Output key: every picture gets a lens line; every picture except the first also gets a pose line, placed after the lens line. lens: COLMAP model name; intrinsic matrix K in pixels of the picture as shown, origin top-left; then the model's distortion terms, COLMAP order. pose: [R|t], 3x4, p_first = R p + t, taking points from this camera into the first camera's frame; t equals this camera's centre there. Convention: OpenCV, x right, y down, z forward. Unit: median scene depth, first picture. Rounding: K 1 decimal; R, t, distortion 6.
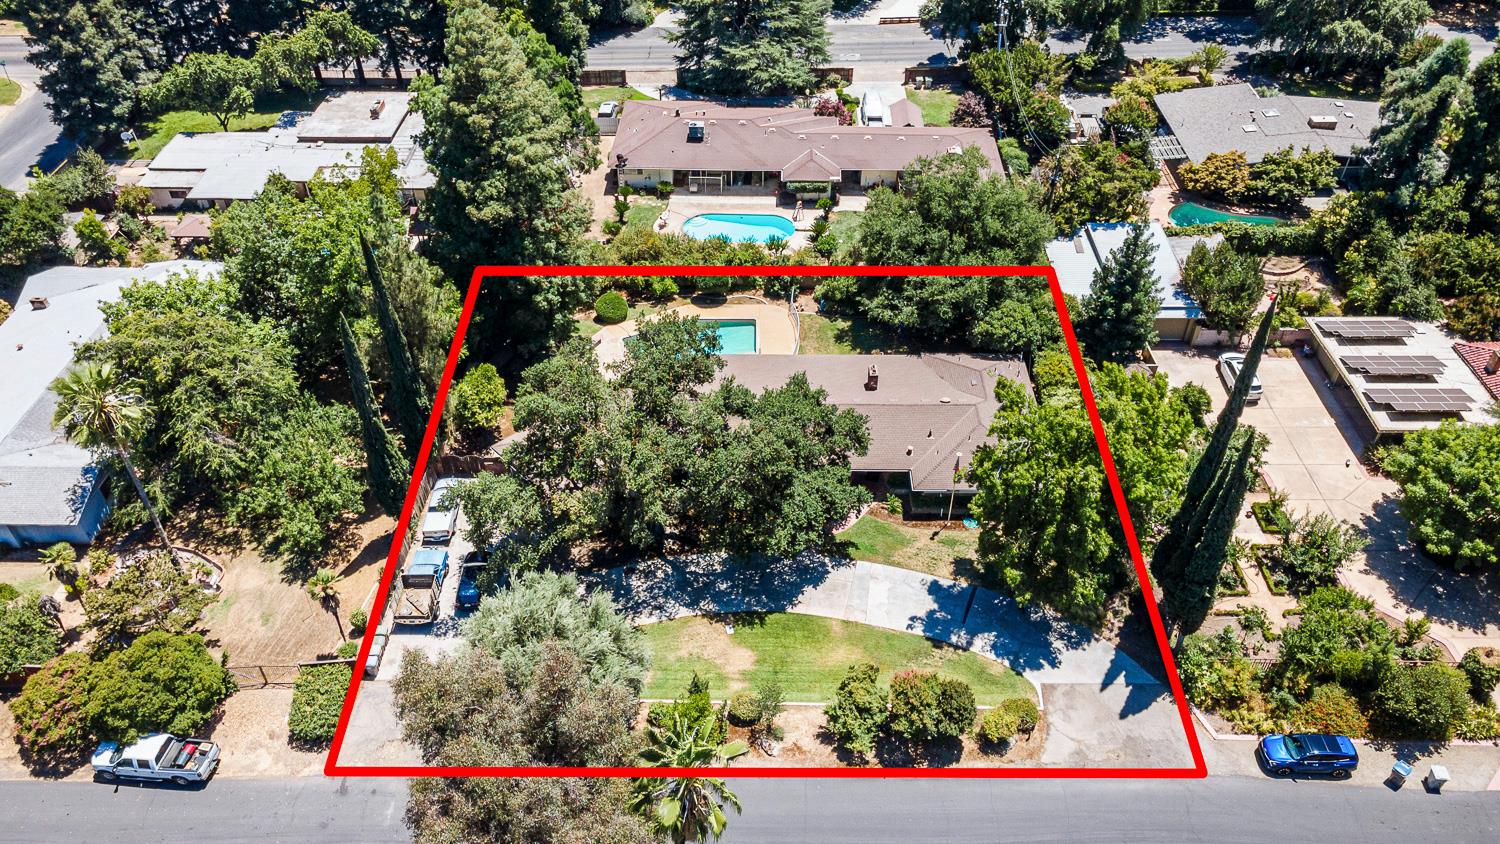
lens RADIAL K [[1094.5, 0, 744.1], [0, 1094.5, 424.1], [0, 0, 1]] dist [0.022972, 0.015322]
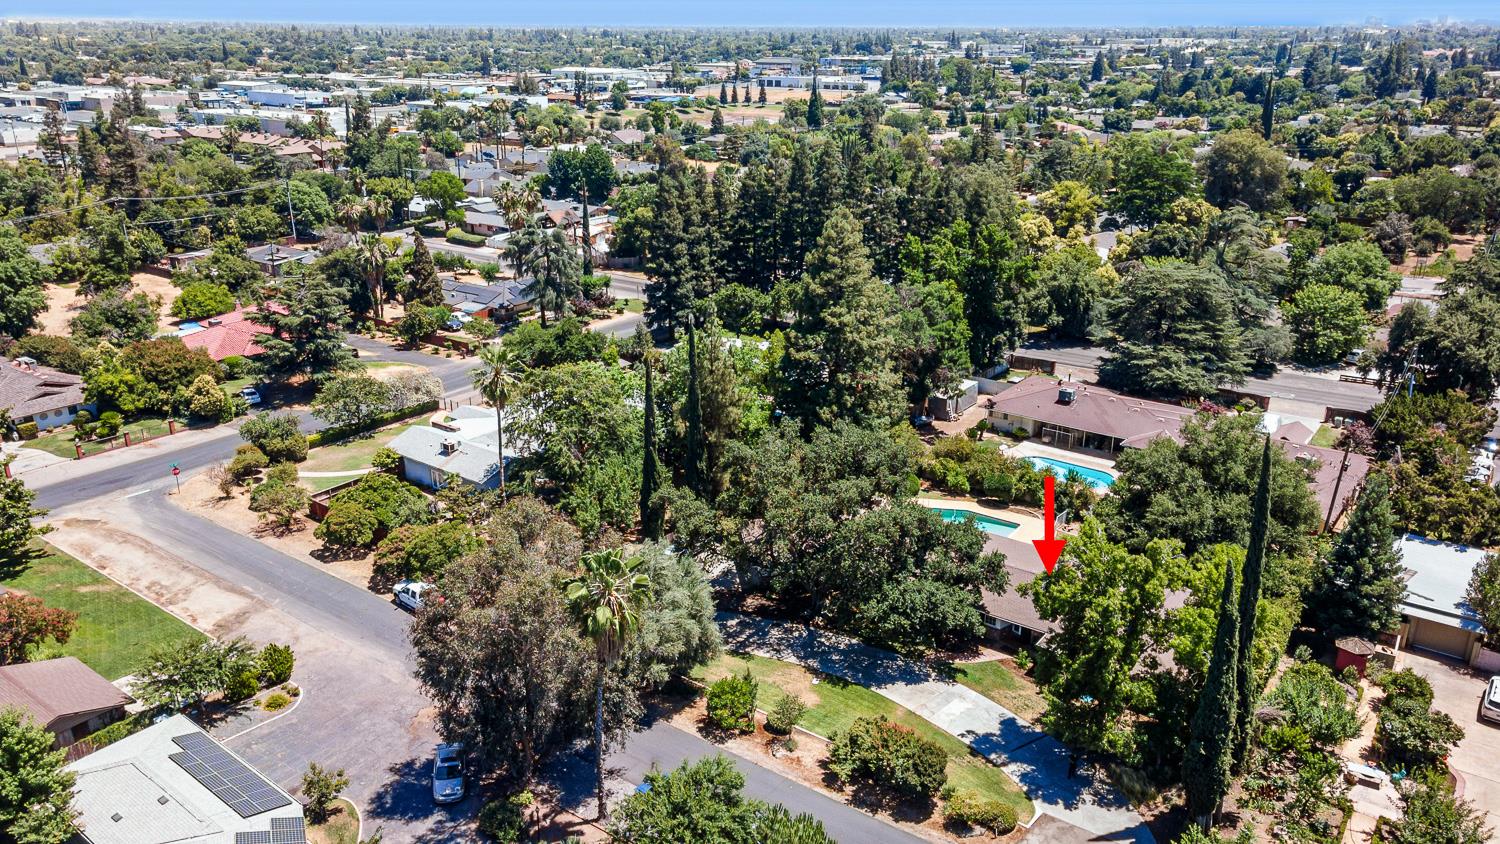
lens RADIAL K [[1094.5, 0, 742.6], [0, 1094.5, 423.6], [0, 0, 1]] dist [0.022972, 0.015322]
pose [[0.814781, 0.202584, -0.543224, 0.462339], [-0.380768, 0.893548, -0.237882, 0.232957], [0.437206, 0.400664, 0.805183, -0.064555]]
